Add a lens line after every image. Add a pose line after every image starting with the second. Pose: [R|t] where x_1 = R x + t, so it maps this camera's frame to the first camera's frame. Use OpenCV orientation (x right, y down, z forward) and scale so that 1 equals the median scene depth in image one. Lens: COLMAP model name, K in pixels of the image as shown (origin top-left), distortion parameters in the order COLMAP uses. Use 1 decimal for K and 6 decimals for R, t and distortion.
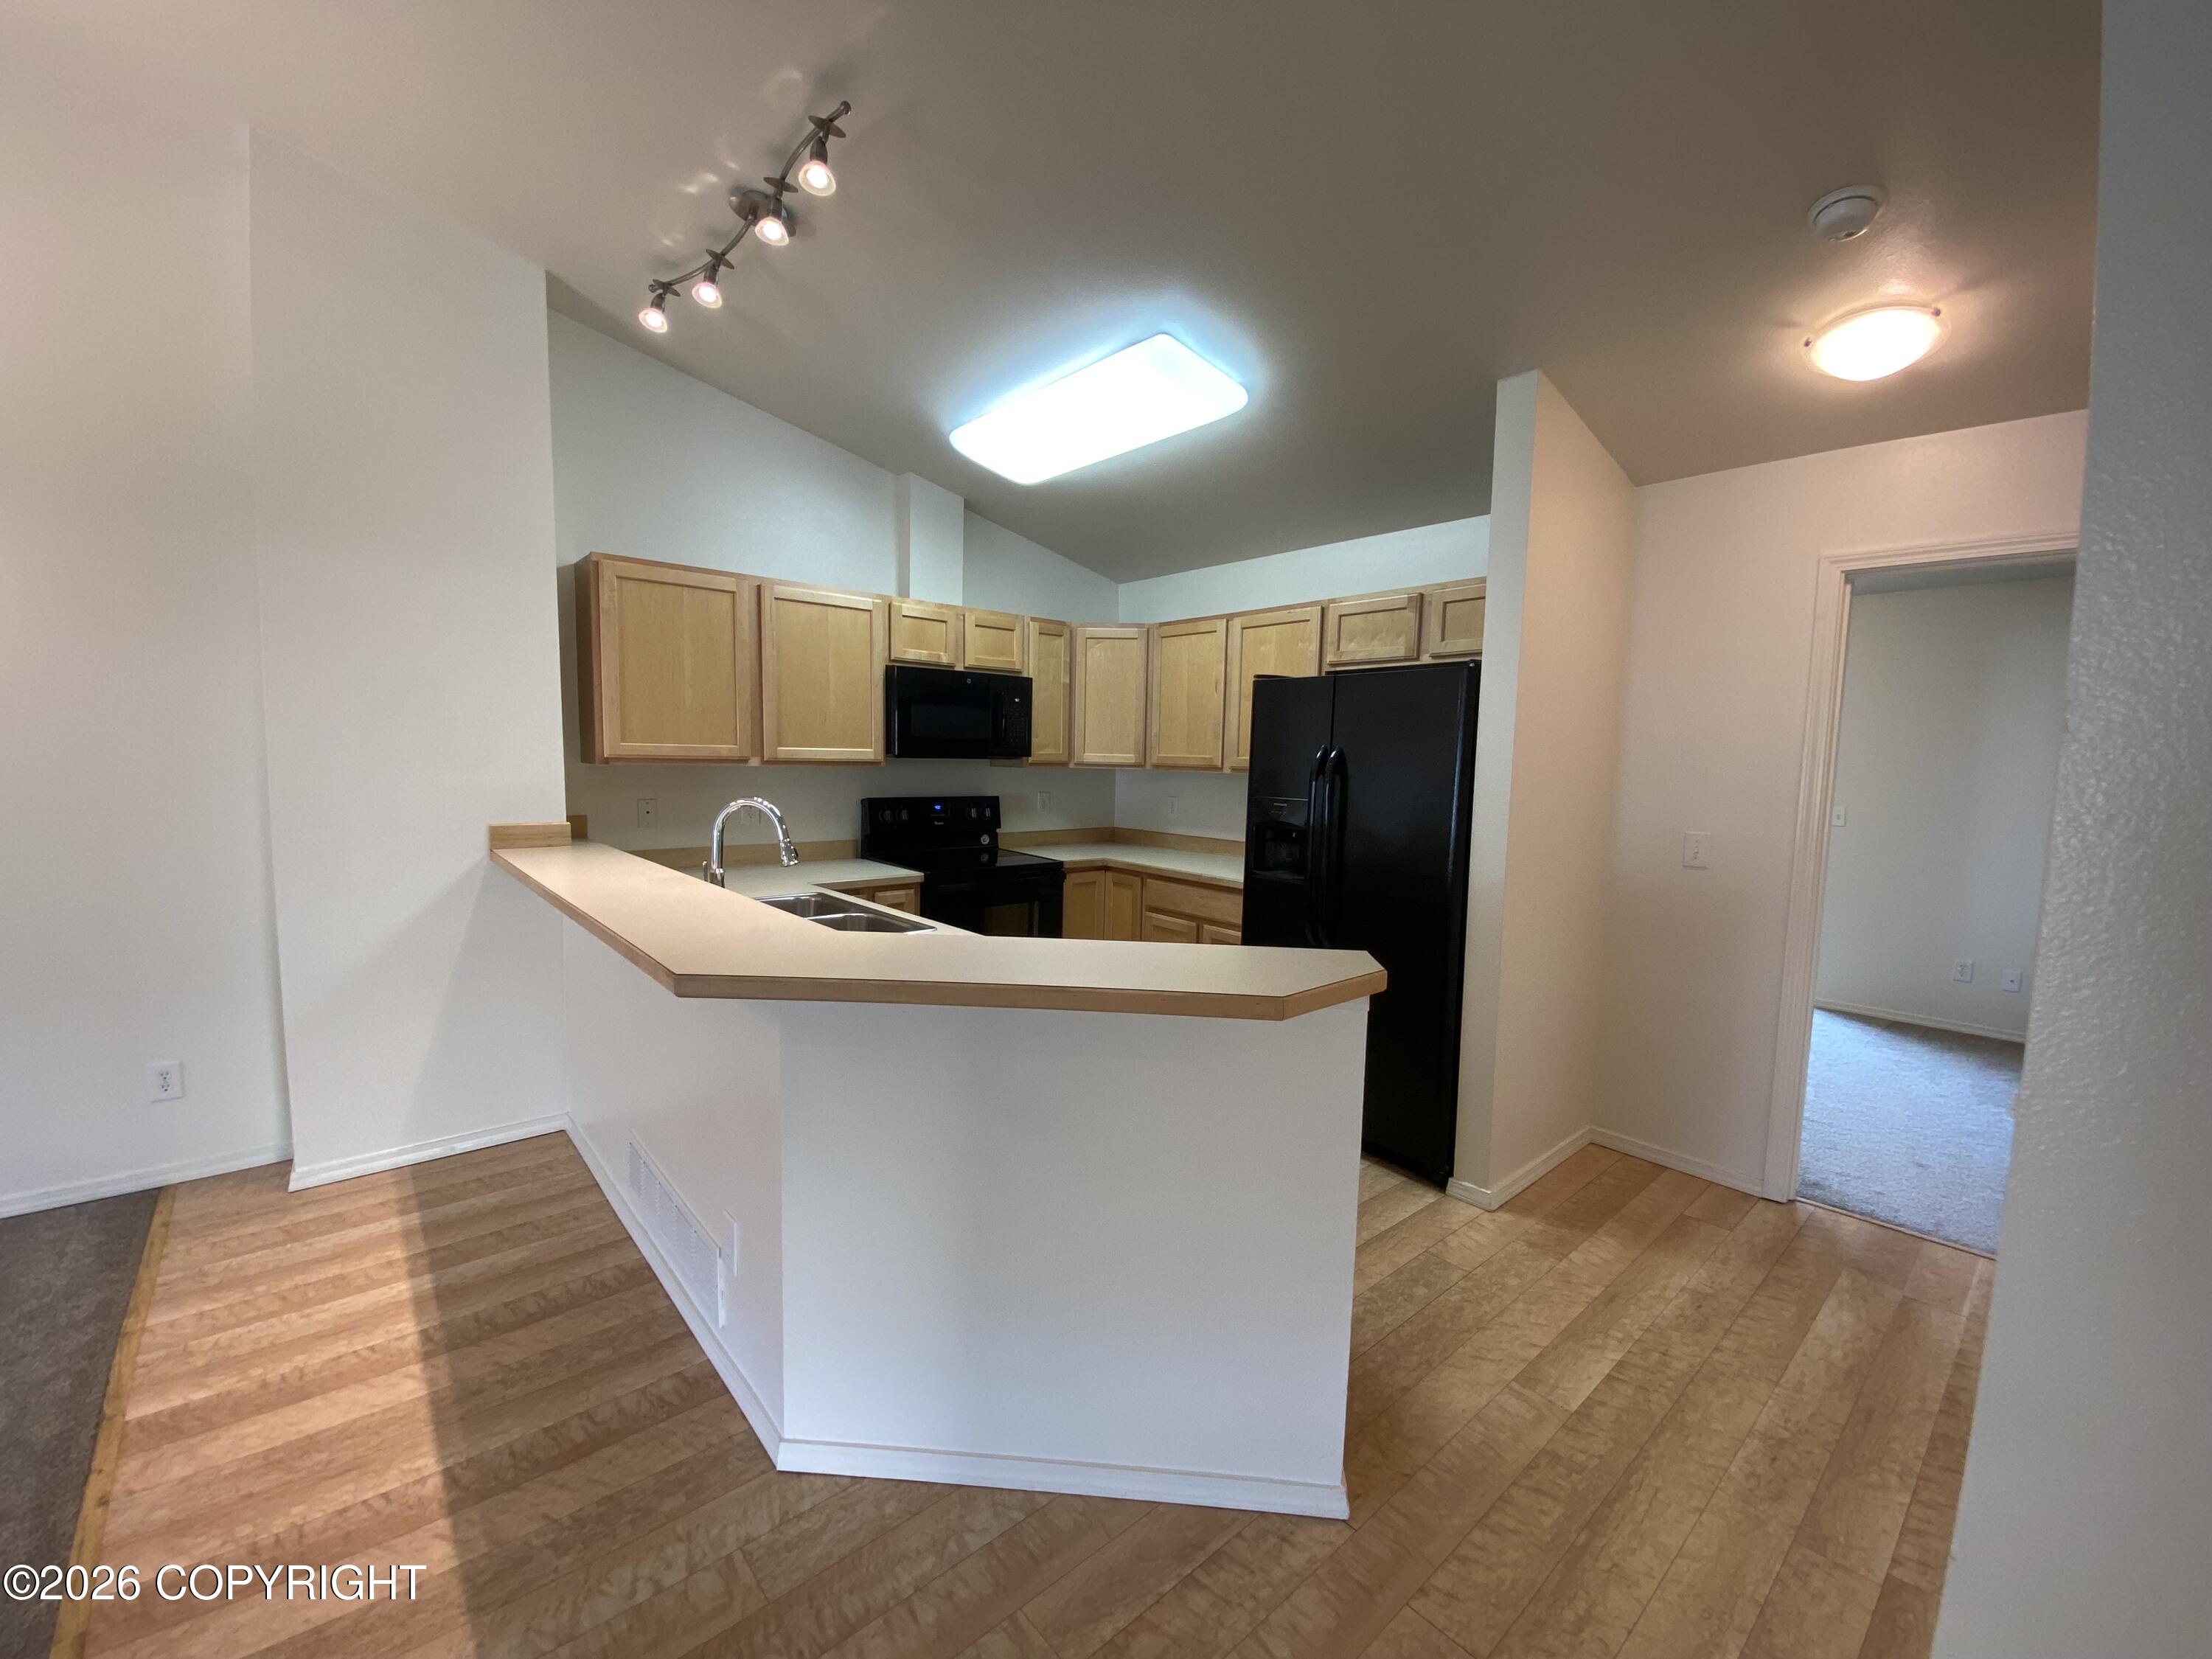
lens RADIAL K [[904.2, 0, 1104.6], [0, 904.2, 826.4], [0, 0, 1]] dist [0.008342, -0.007374]
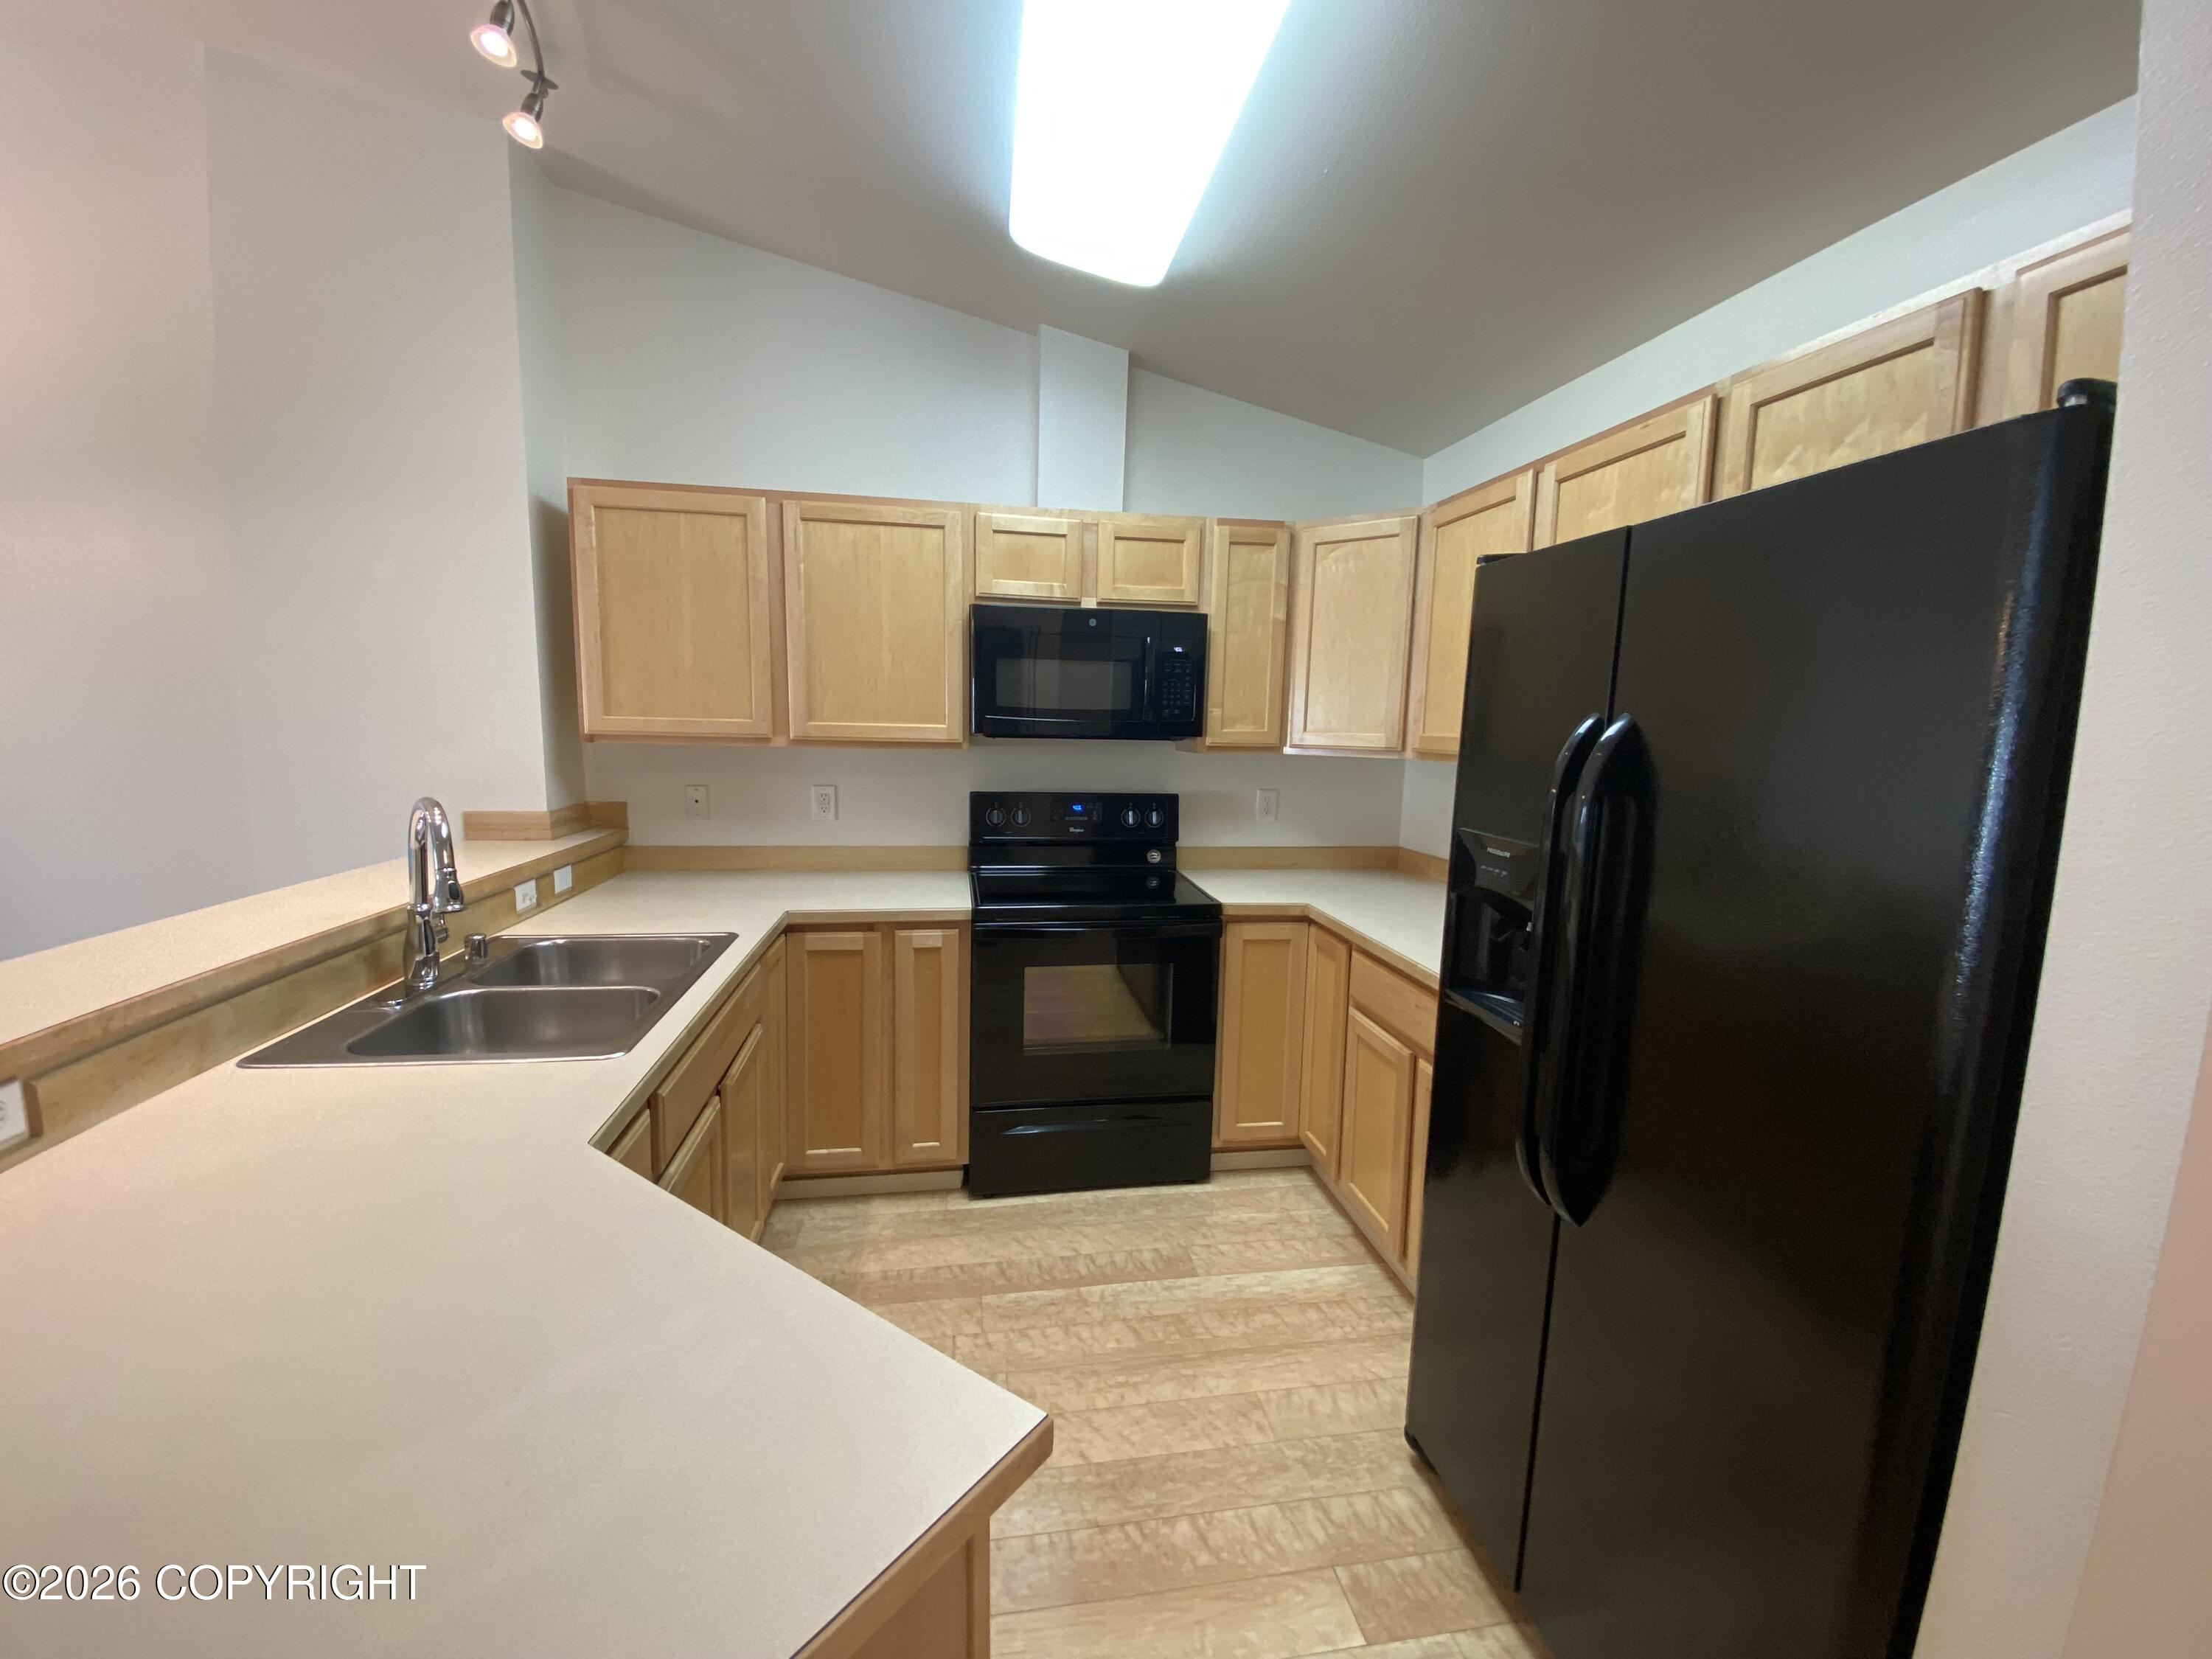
lens RADIAL K [[904.2, 0, 1108.4], [0, 904.2, 835.1], [0, 0, 1]] dist [0.008342, -0.007374]
pose [[0.846444, 0.060995, -0.528972, 0.216666], [-0.044254, 0.998039, 0.044269, -0.033286], [0.530635, -0.014062, 0.847484, 0.429078]]
